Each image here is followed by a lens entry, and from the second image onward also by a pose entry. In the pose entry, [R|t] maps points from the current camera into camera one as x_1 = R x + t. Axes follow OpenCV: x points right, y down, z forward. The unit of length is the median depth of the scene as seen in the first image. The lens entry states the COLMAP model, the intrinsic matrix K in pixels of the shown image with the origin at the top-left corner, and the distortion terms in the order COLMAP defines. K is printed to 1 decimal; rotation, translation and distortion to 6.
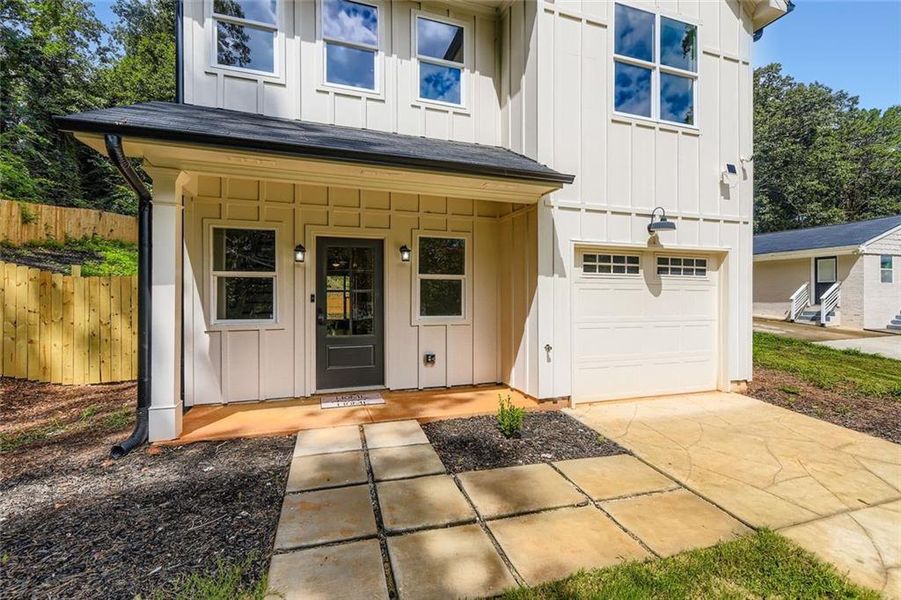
lens RADIAL K [[406.8, 0, 423.4], [0, 406.8, 264.8], [0, 0, 1]] dist [0.001915, 0.000361]
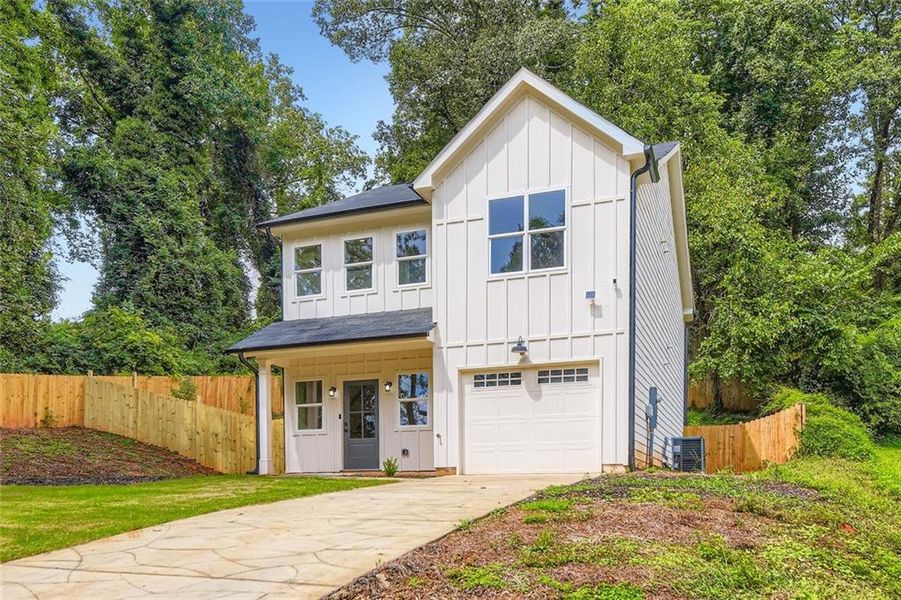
lens RADIAL K [[979.6, 0, 450.5], [0, 979.6, 300.0], [0, 0, 1]] dist [-0.003123, -0.005446]
pose [[0.748827, -0.150758, -0.645391, 2.572278], [0.059473, 0.985142, -0.161116, 0.263463], [0.660091, 0.082265, 0.746667, -1.677413]]
